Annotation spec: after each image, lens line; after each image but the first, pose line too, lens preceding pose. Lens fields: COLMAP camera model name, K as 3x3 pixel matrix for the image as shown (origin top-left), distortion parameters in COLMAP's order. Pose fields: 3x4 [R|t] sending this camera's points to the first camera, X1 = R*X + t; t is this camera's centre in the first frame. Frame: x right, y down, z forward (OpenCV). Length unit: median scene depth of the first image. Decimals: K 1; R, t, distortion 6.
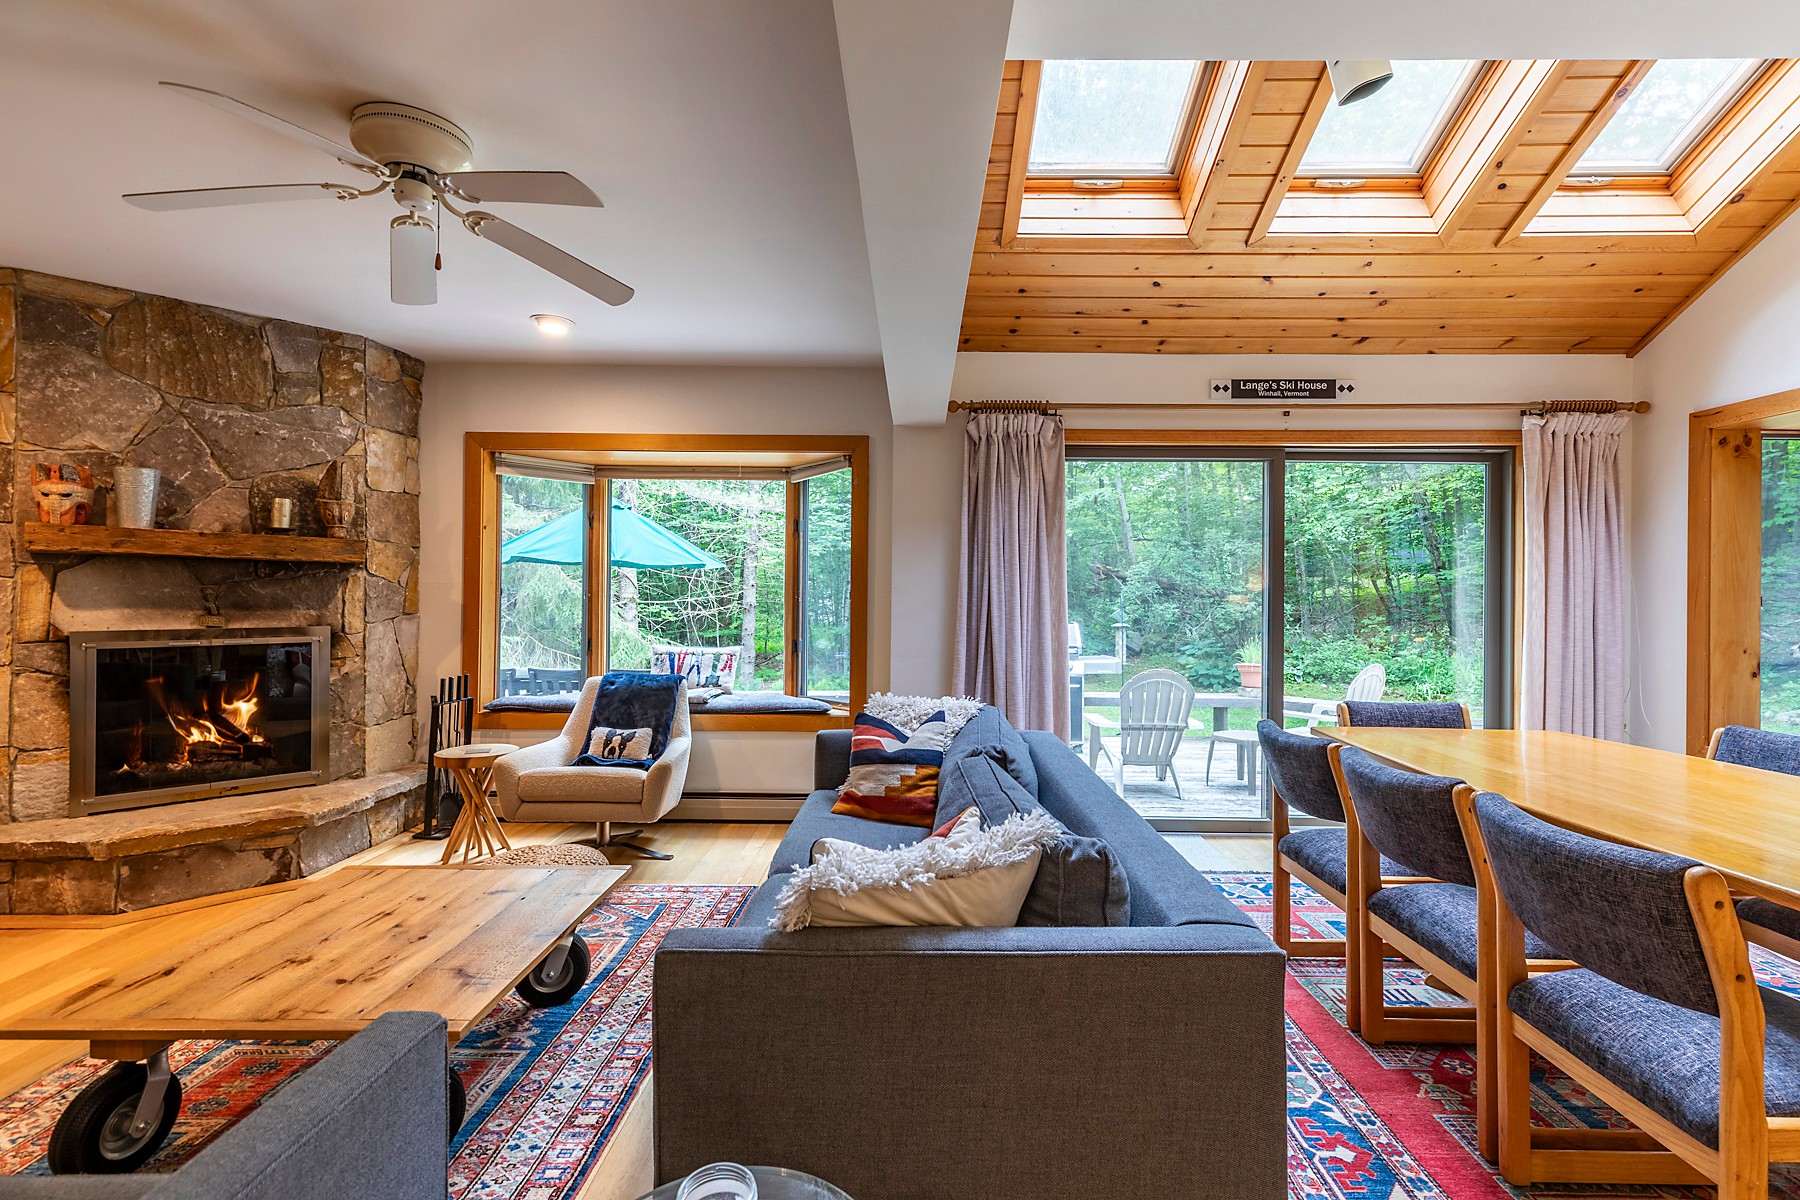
lens RADIAL K [[801.2, 0, 903.6], [0, 801.2, 593.2], [0, 0, 1]] dist [0.004190, 0.000534]
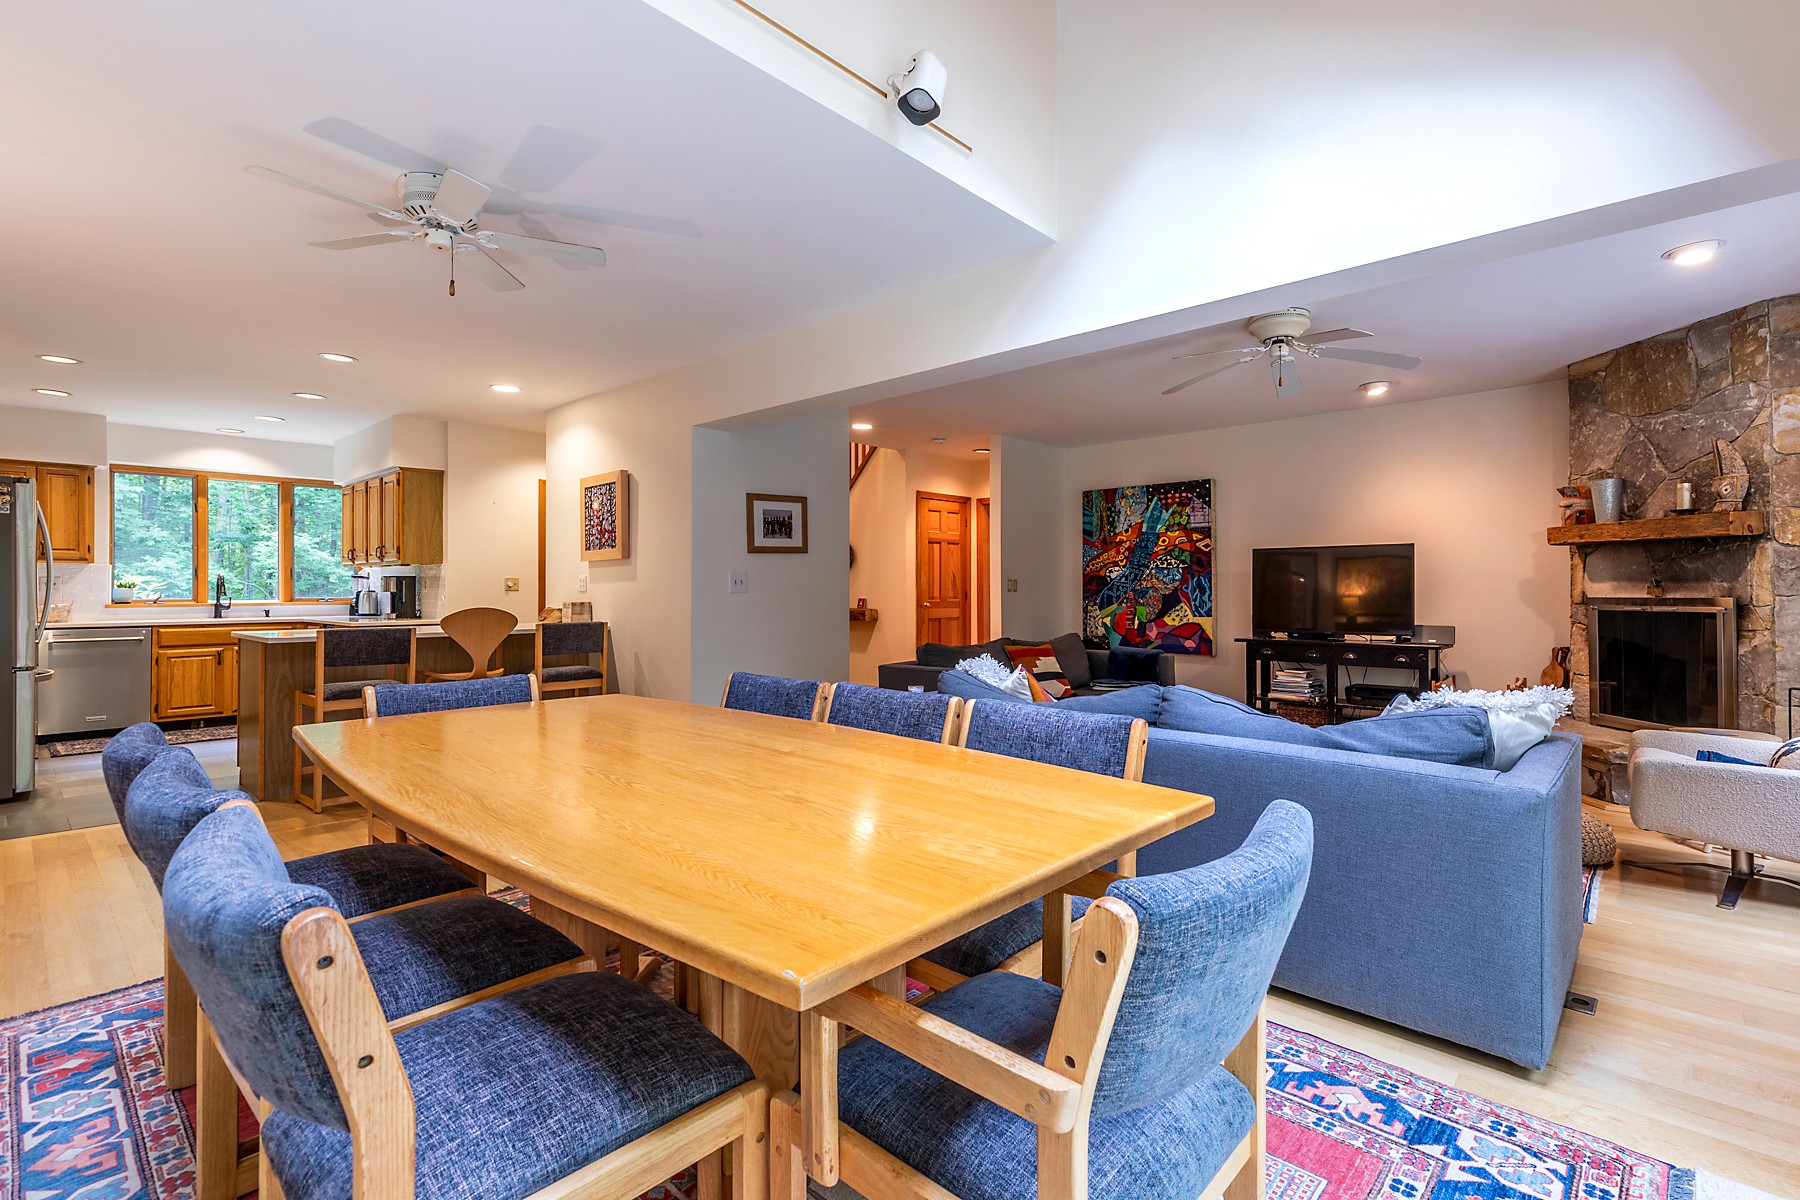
lens RADIAL K [[823.7, 0, 936.1], [0, 823.7, 581.3], [0, 0, 1]] dist [0.007089, -0.000153]
pose [[-0.650187, -0.013248, -0.759658, 0.770943], [0.001754, 0.999819, -0.018938, 0.038839], [0.759772, -0.013646, -0.650047, 0.933310]]
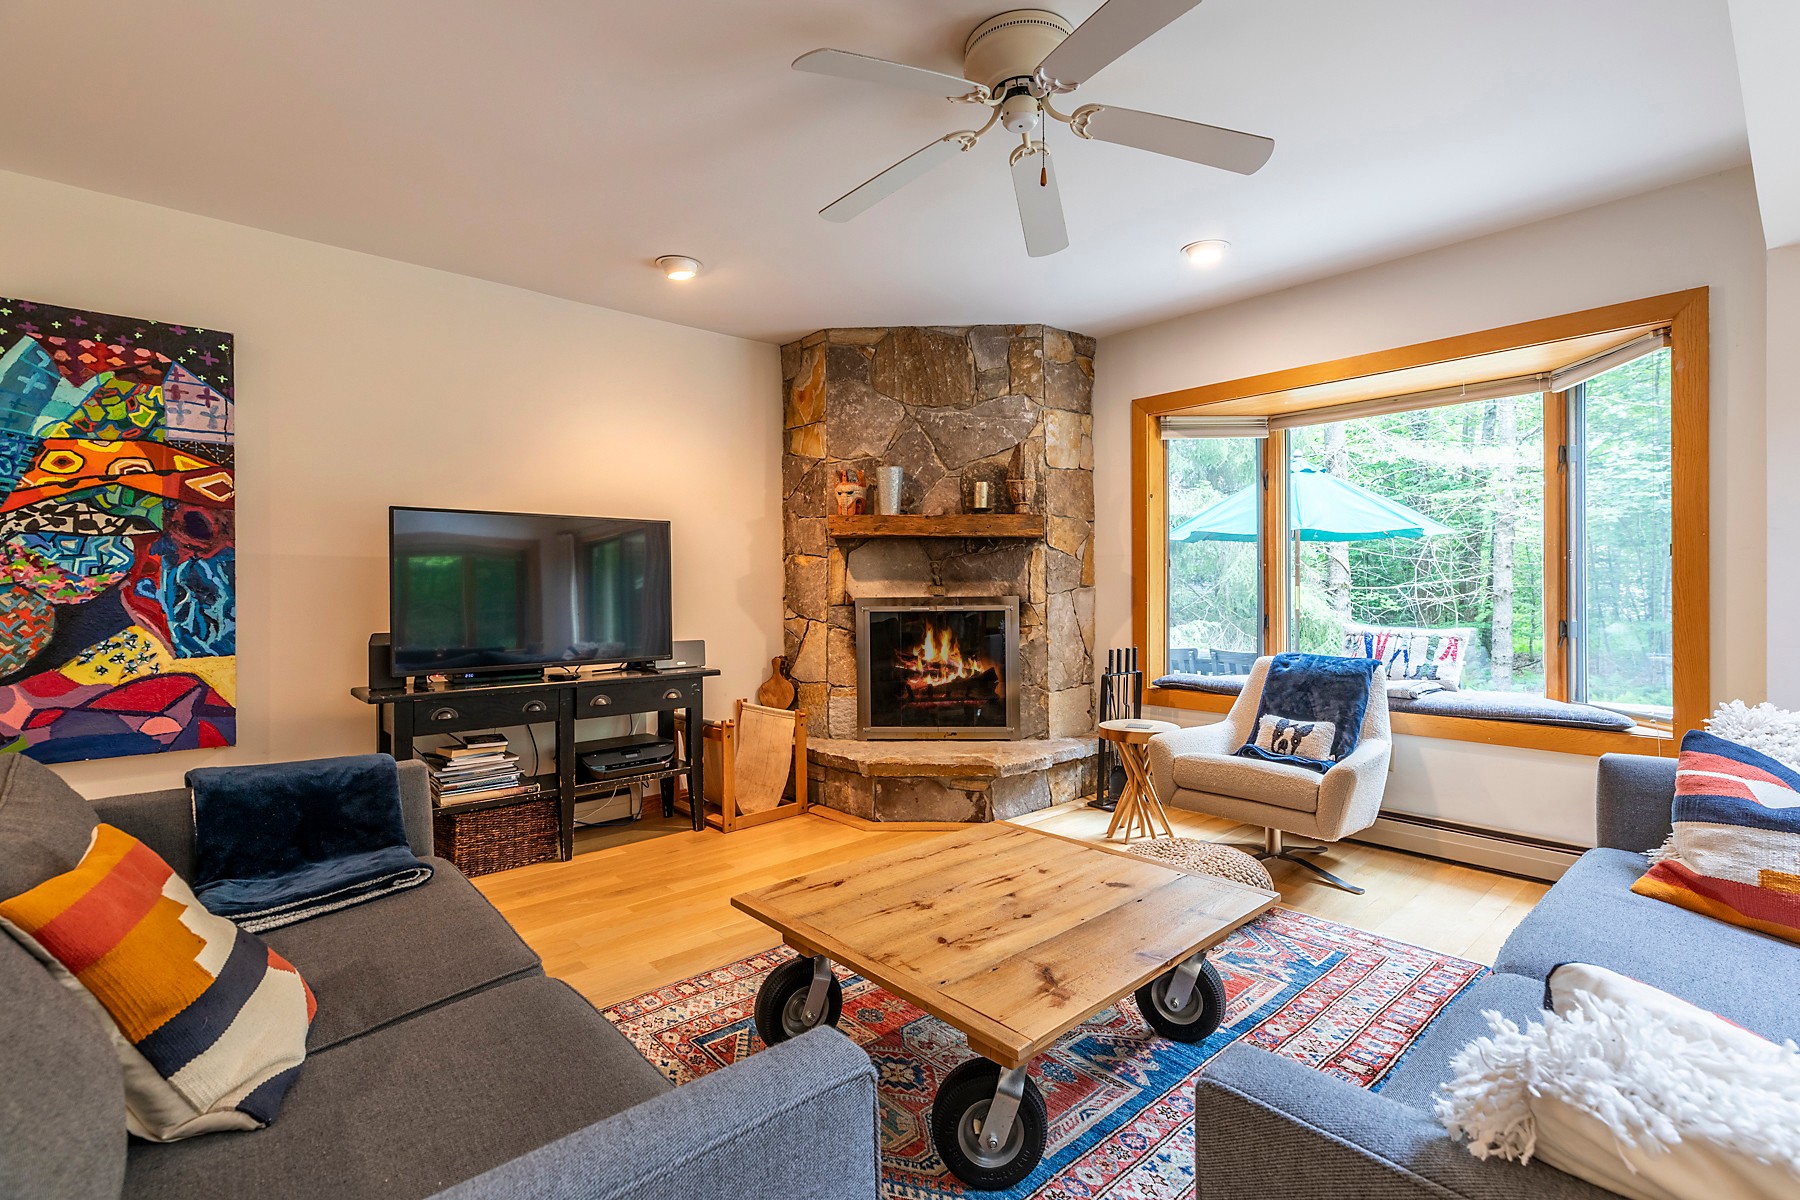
lens RADIAL K [[811.1, 0, 916.9], [0, 811.1, 586.5], [0, 0, 1]] dist [0.003933, 0.000192]
pose [[0.683328, -0.012727, -0.730001, -0.005925], [0.014274, 0.999890, -0.004070, 0.031245], [0.729972, -0.007639, 0.683434, 0.150650]]
